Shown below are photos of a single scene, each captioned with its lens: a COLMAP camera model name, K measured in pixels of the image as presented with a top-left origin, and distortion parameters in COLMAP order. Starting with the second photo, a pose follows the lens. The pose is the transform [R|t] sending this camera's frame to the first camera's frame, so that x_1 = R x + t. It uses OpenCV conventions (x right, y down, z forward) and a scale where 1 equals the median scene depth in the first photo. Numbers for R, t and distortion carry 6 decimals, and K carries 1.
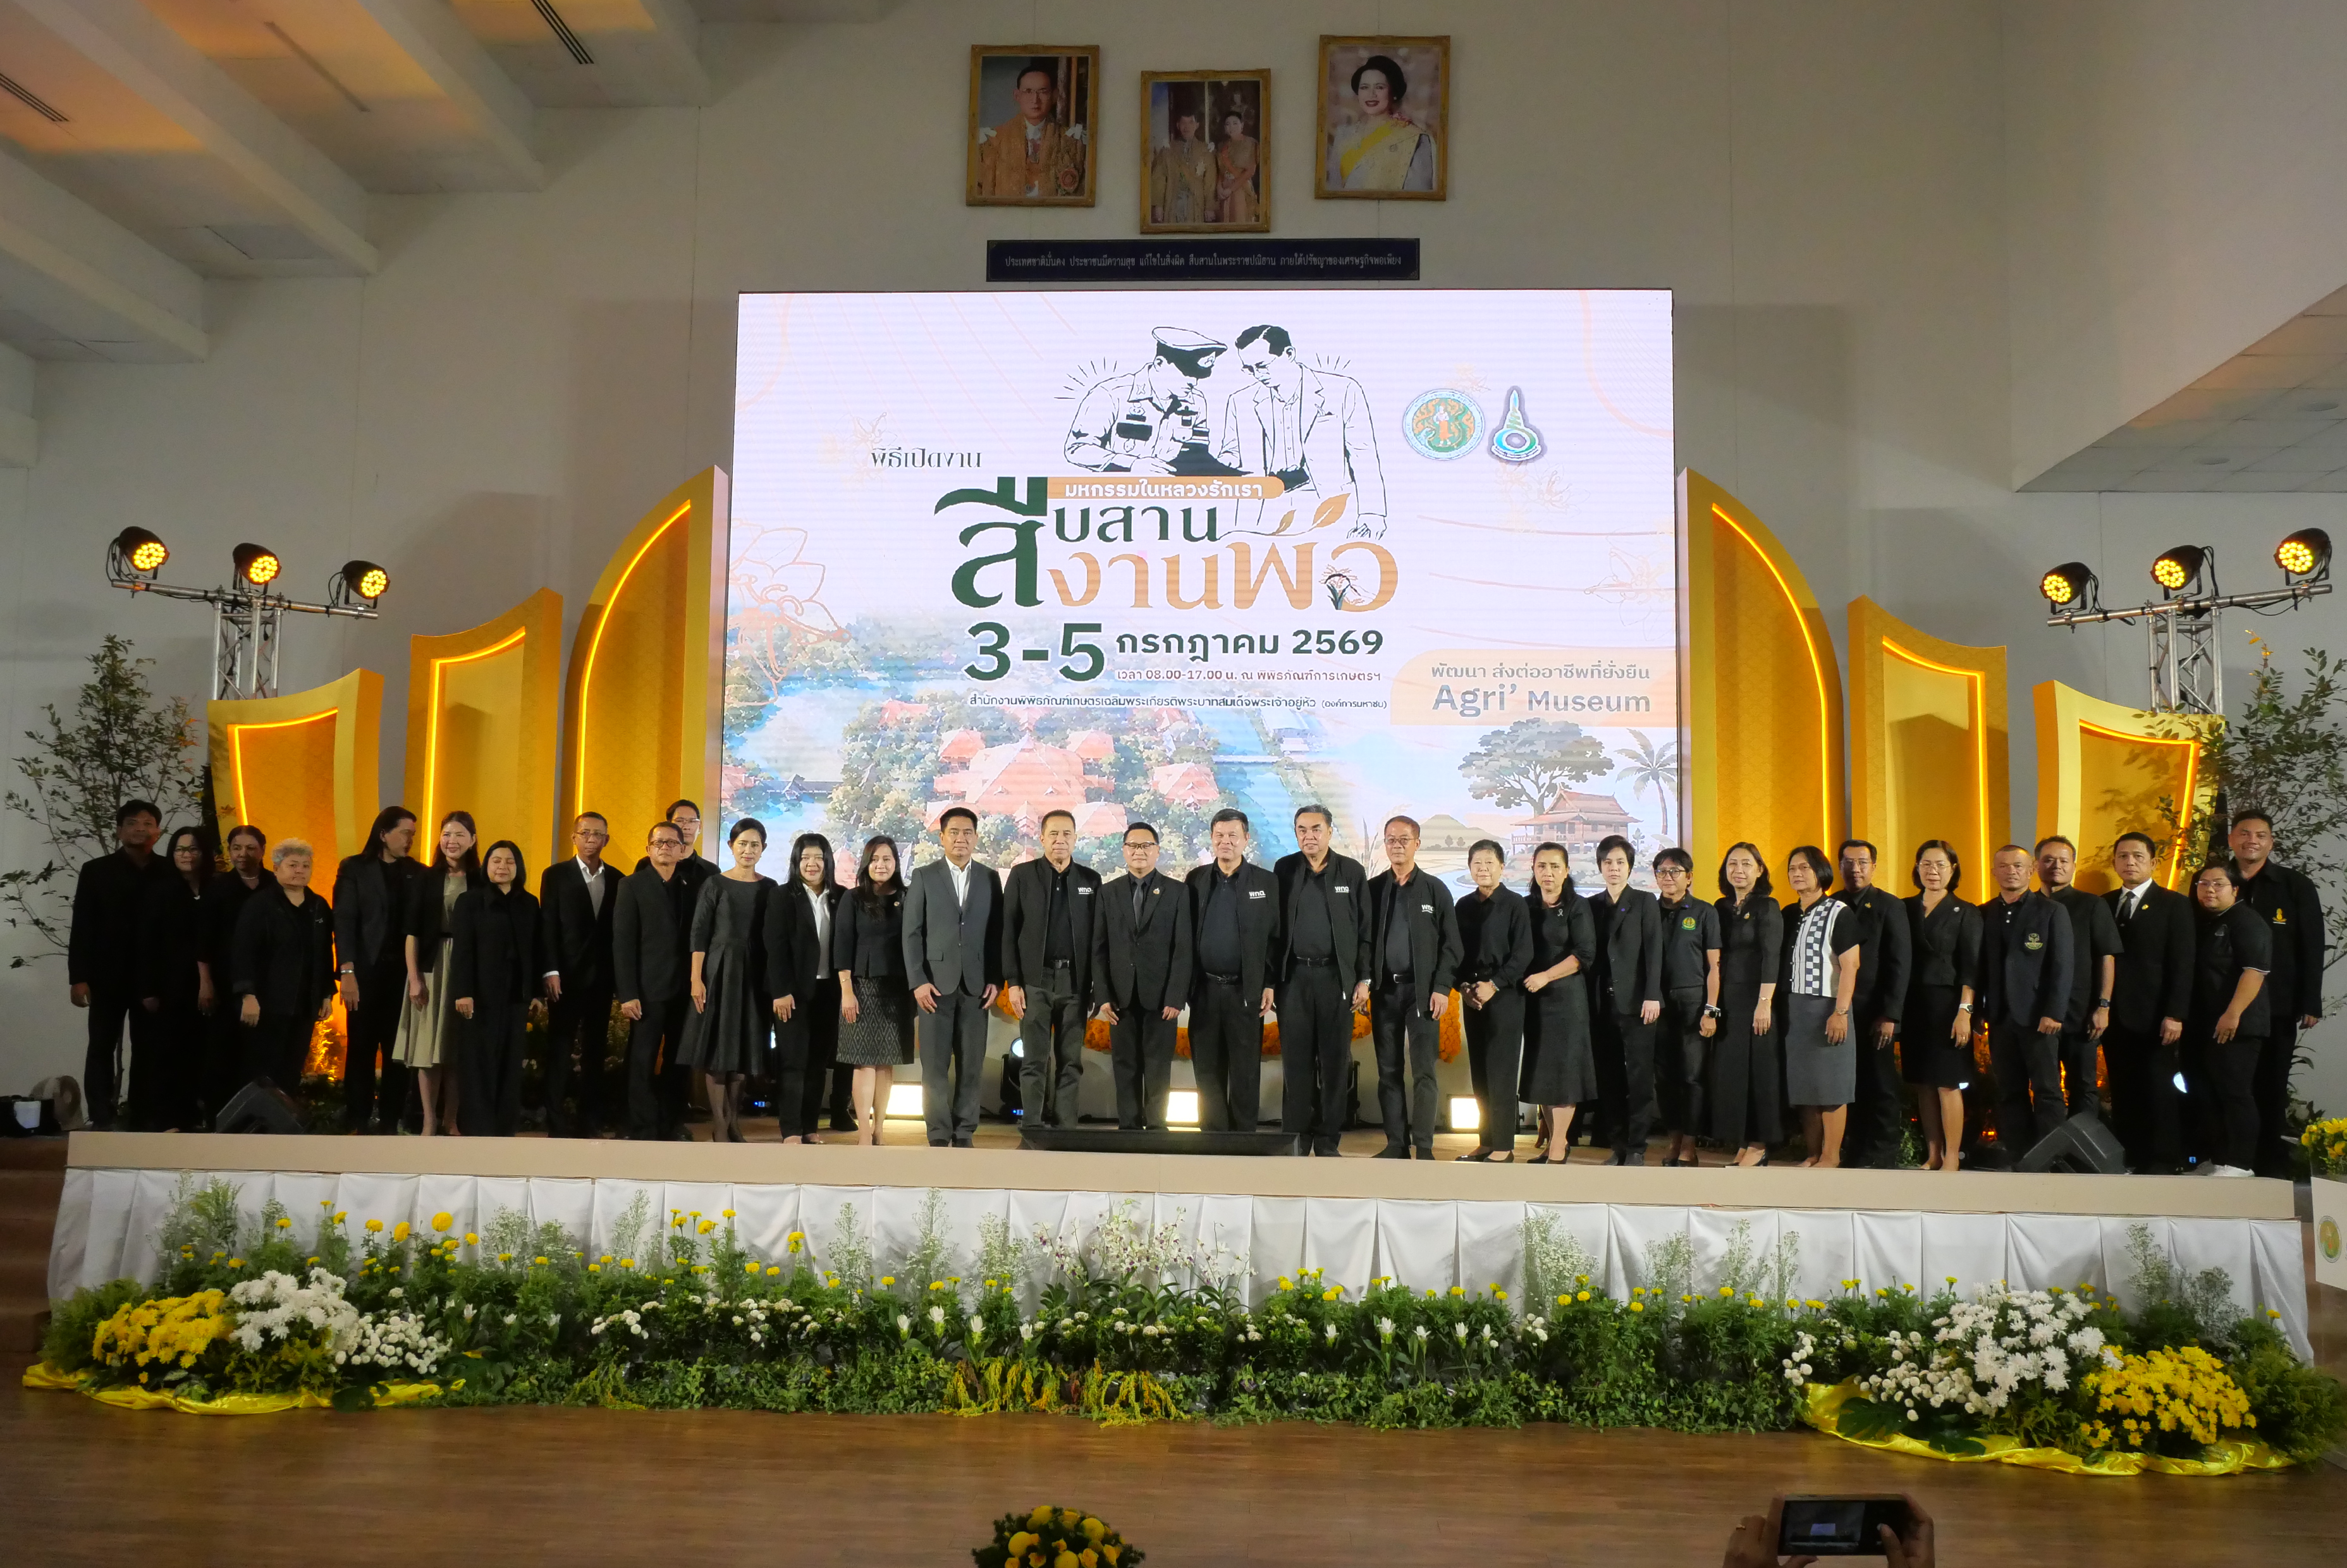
lens RADIAL K [[1892.8, 0, 1175.3], [0, 1892.8, 775.0], [0, 0, 1]] dist [-0.033742, -0.000288]
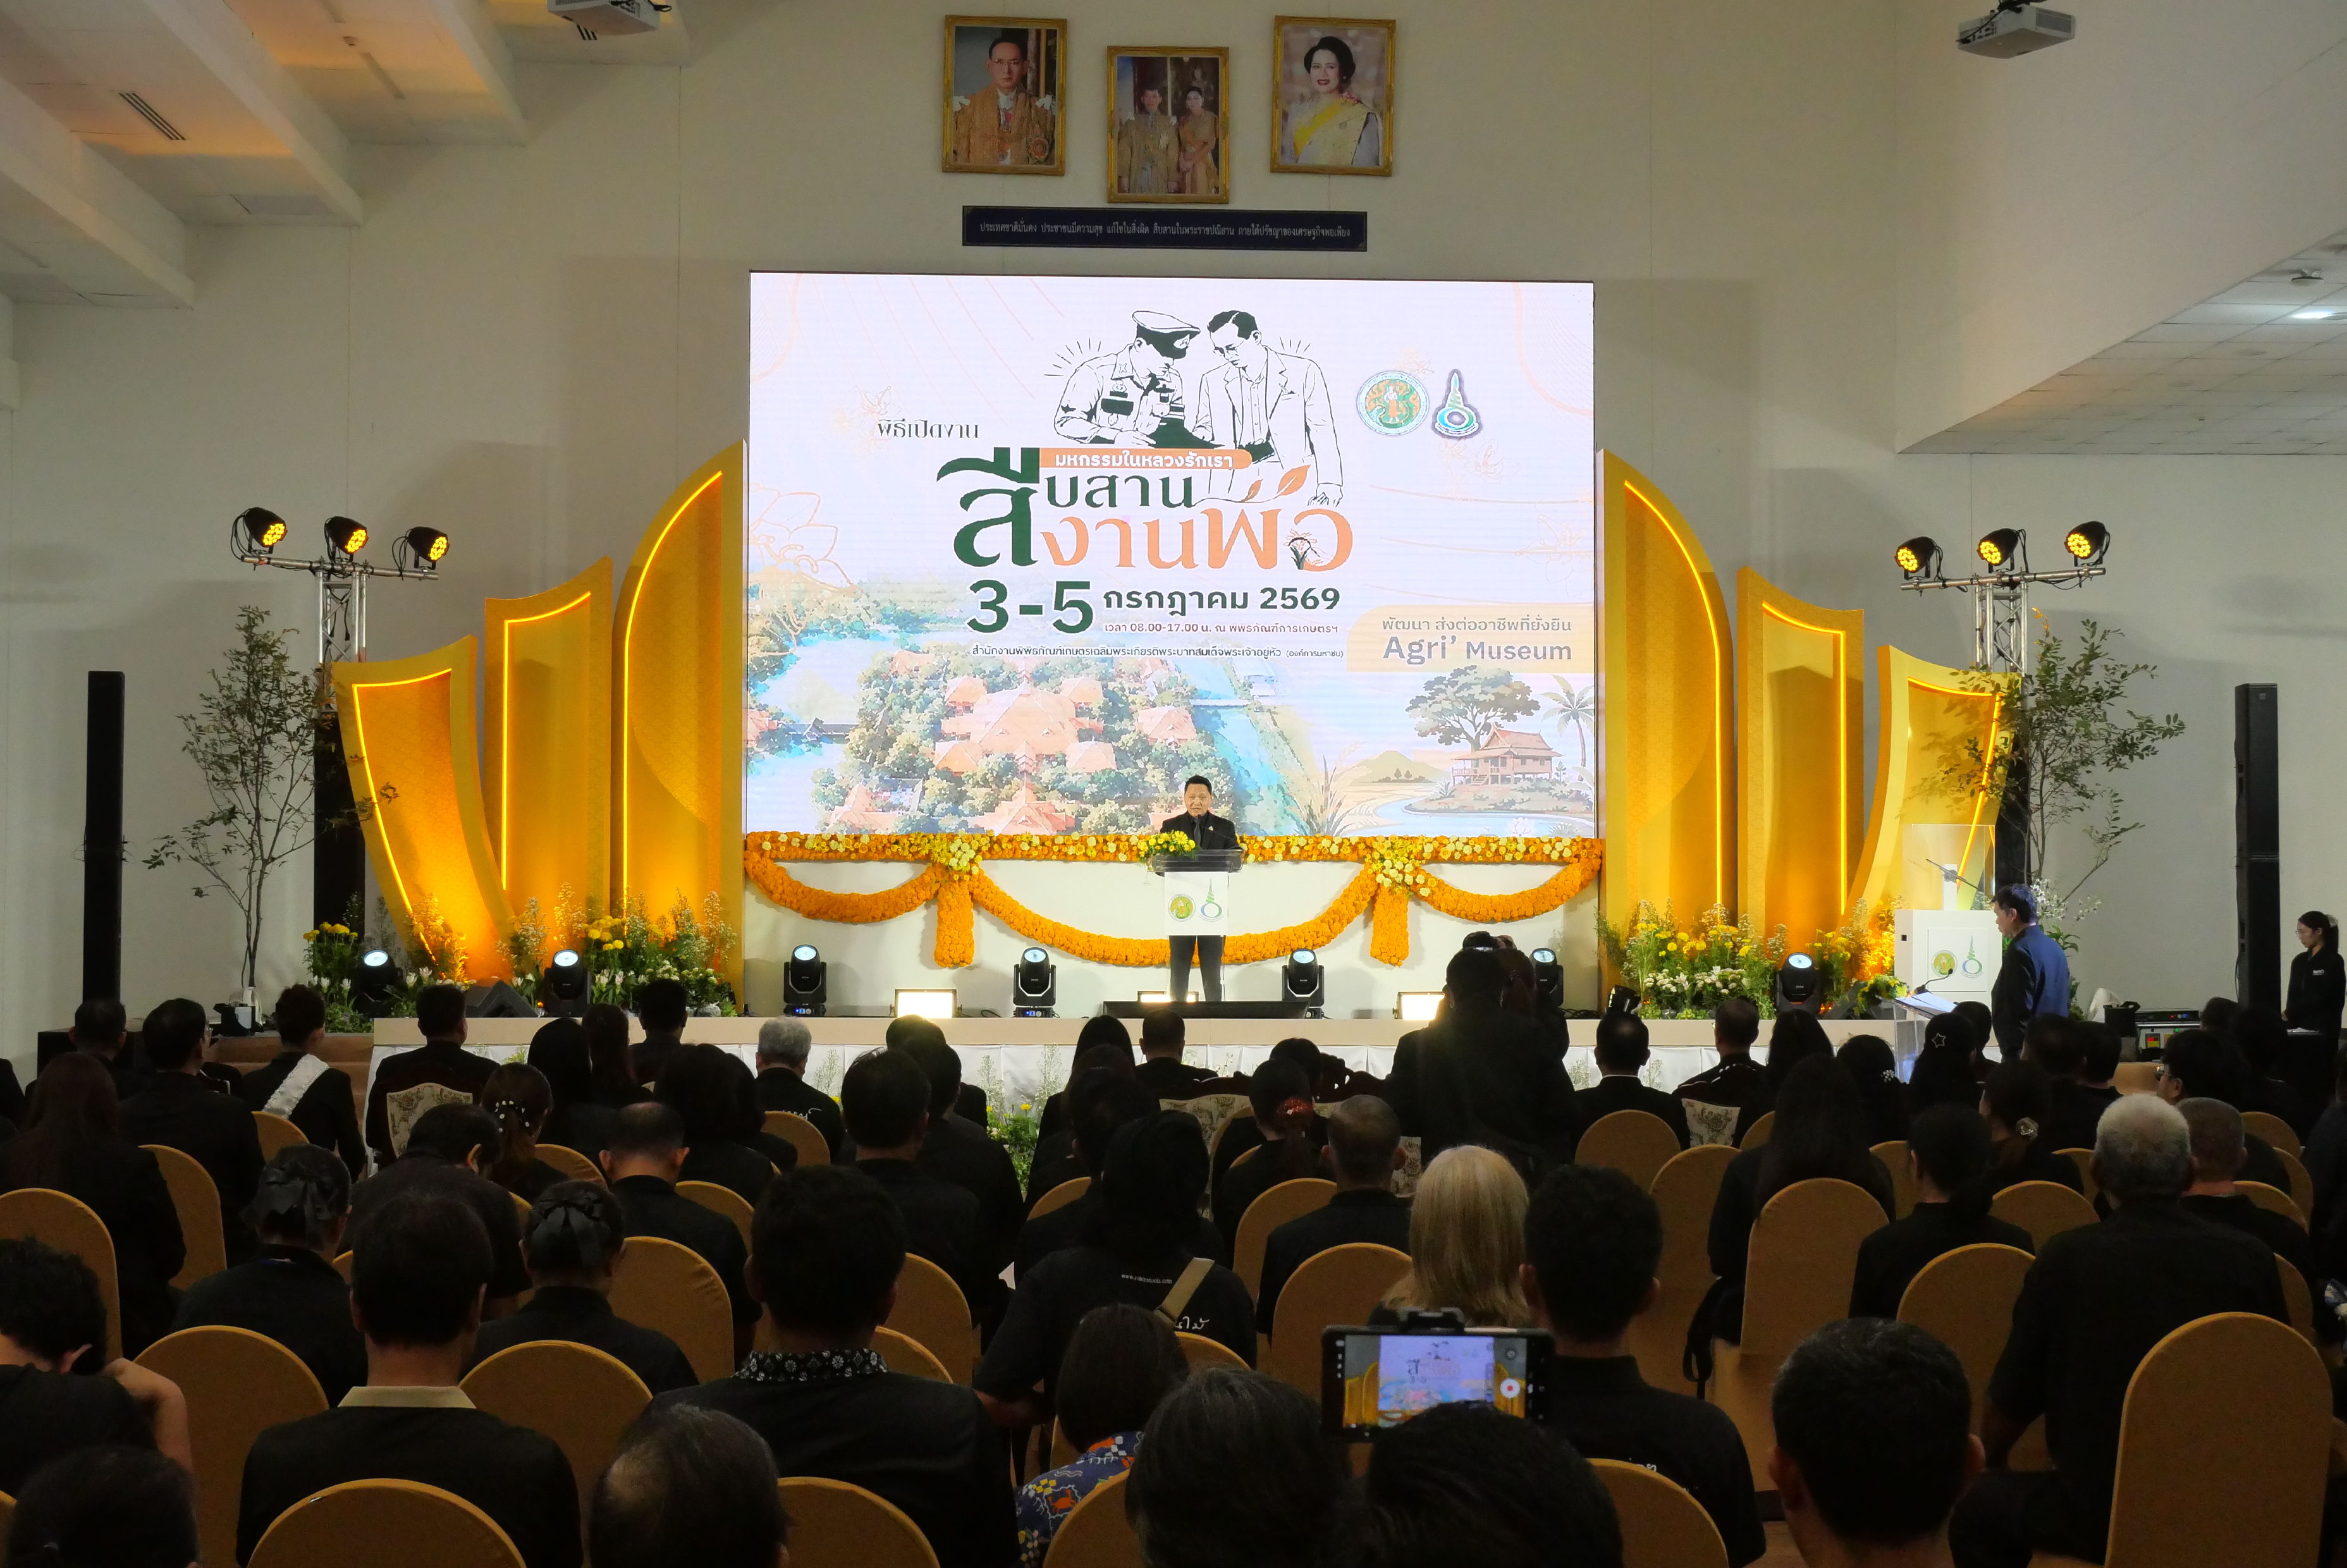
lens RADIAL K [[3278.1, 0, 1245.5], [0, 3278.1, 779.7], [0, 0, 1]] dist [-0.023891, -0.016885]
pose [[0.992412, -0.007748, 0.122709, -0.186161], [0.001175, 0.998565, 0.053542, -0.066639], [-0.122947, -0.052992, 0.990997, -0.934268]]
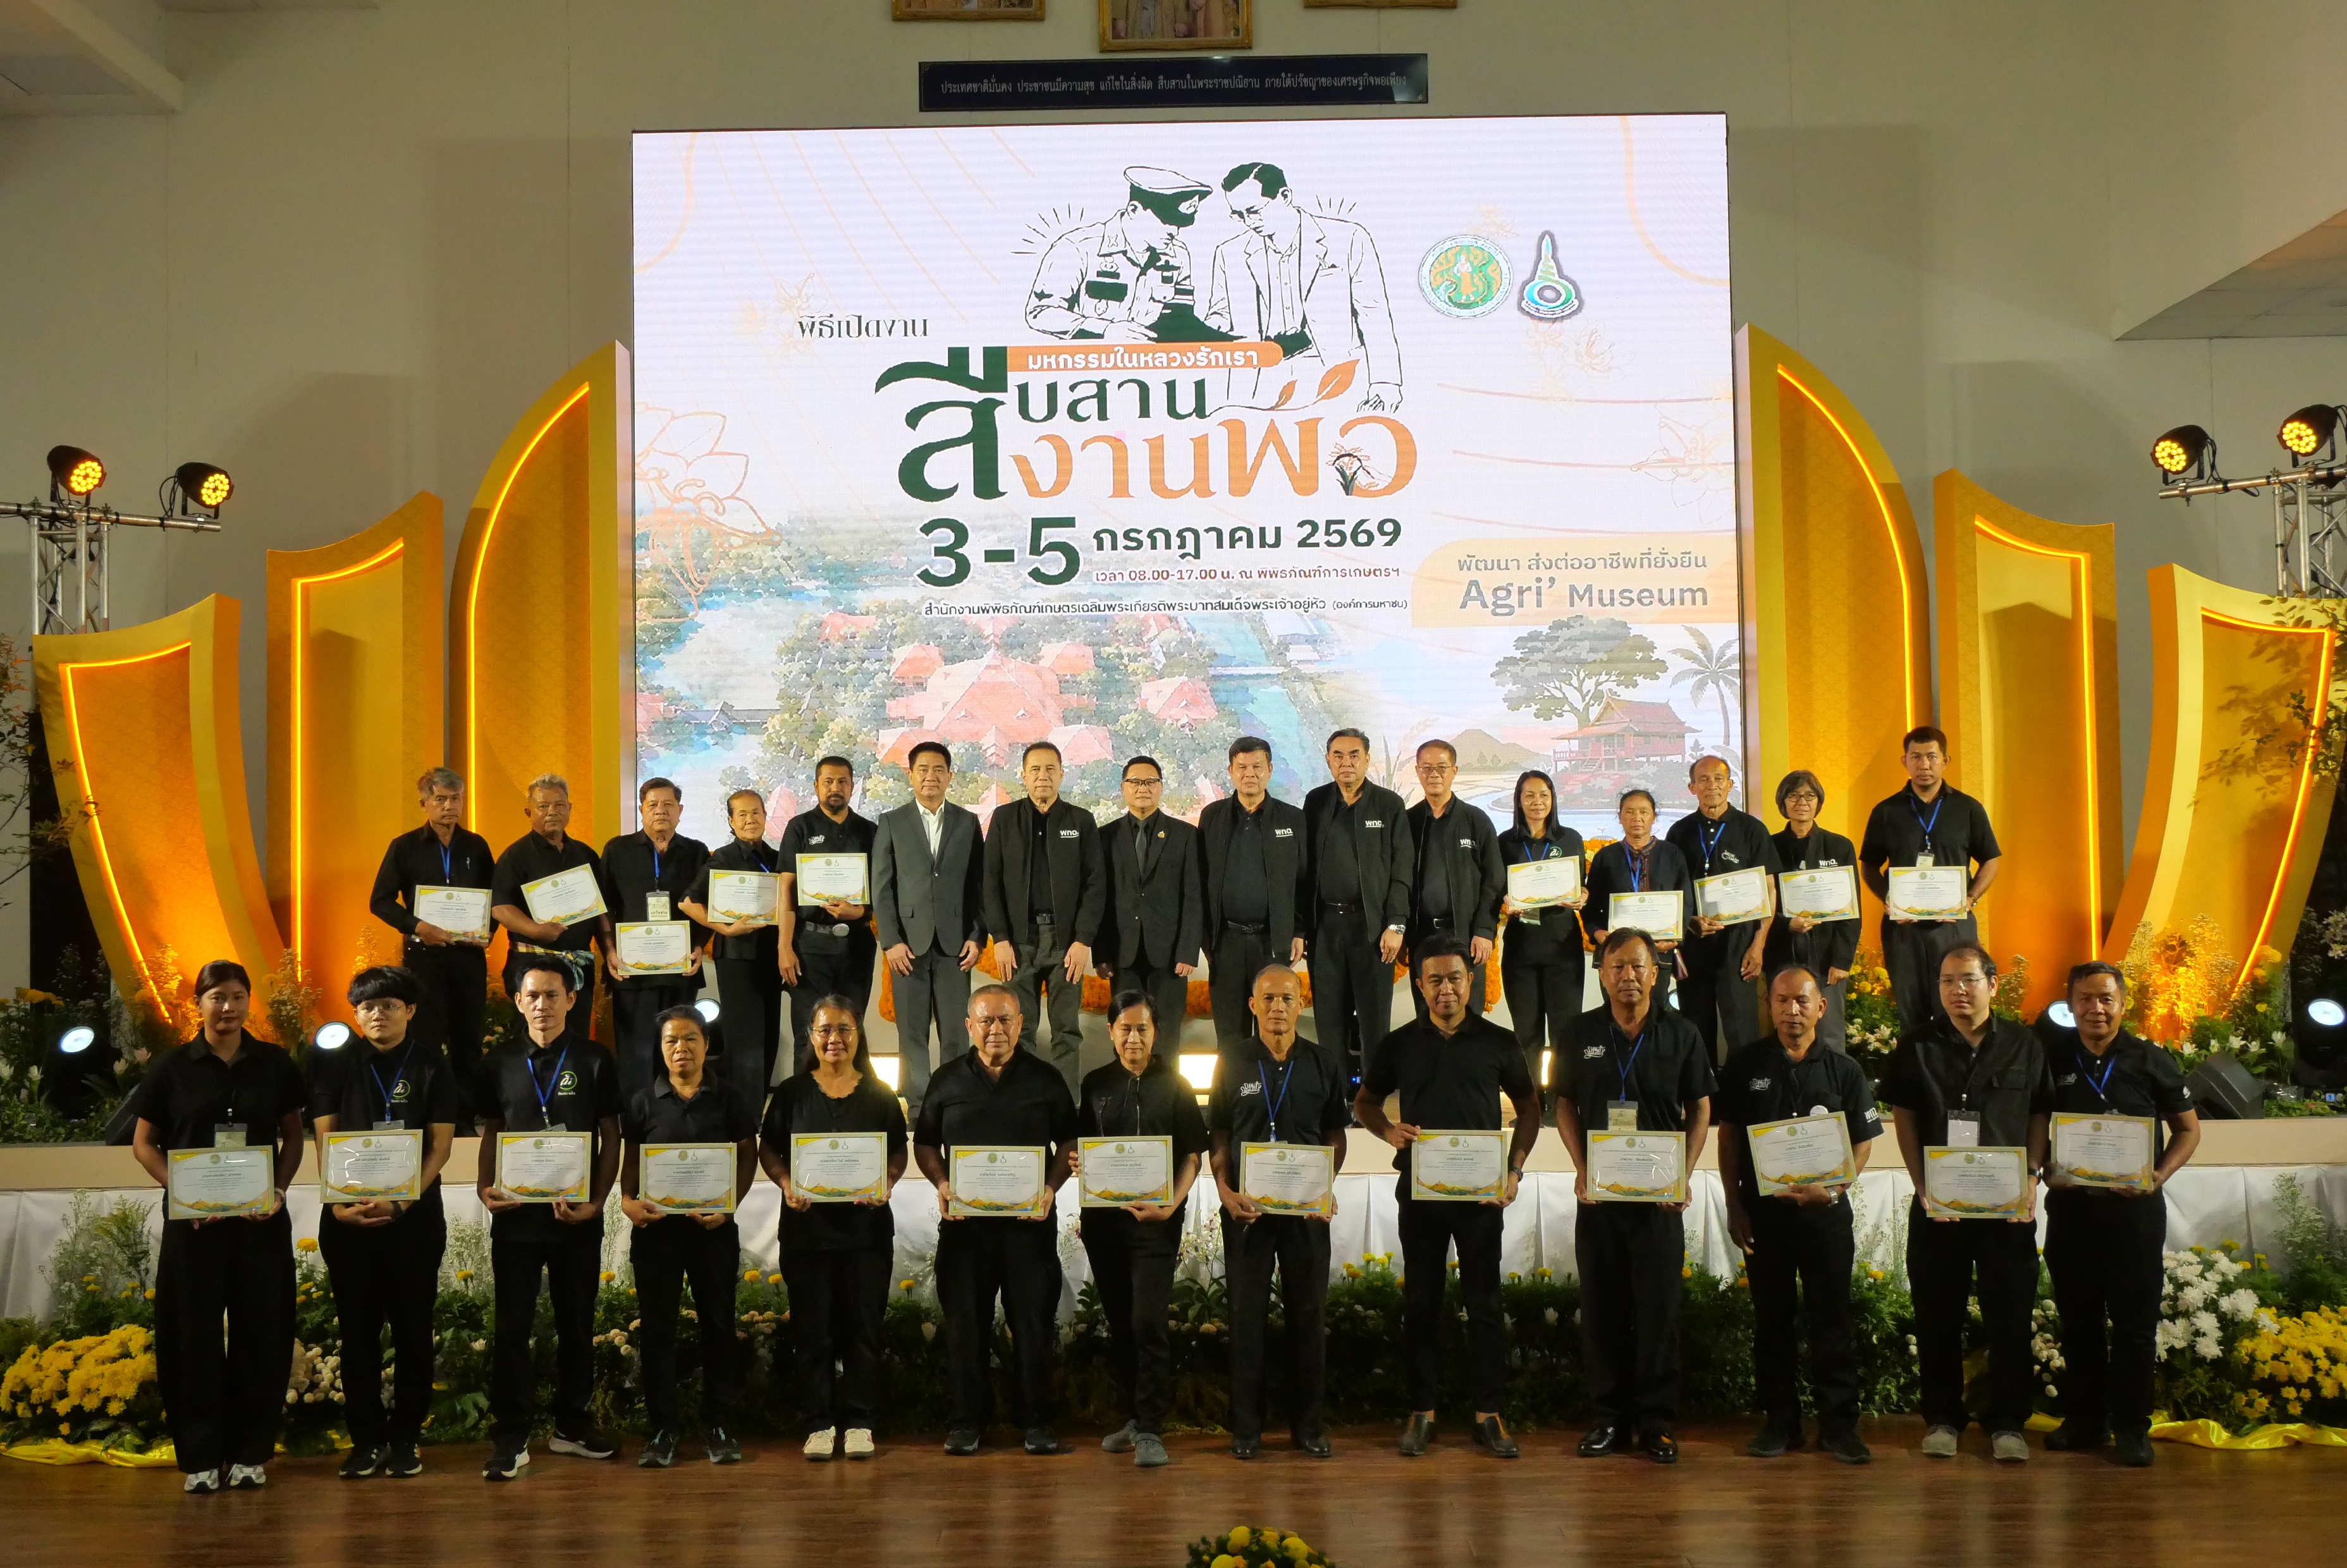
lens RADIAL K [[2273.9, 0, 1167.5], [0, 2273.9, 782.1], [0, 0, 1]] dist [-0.019123, 0.001325]
pose [[0.998693, -0.026893, 0.043474, -0.045218], [0.024599, 0.998319, 0.052480, -0.013033], [-0.044812, -0.051342, 0.997675, -0.039668]]
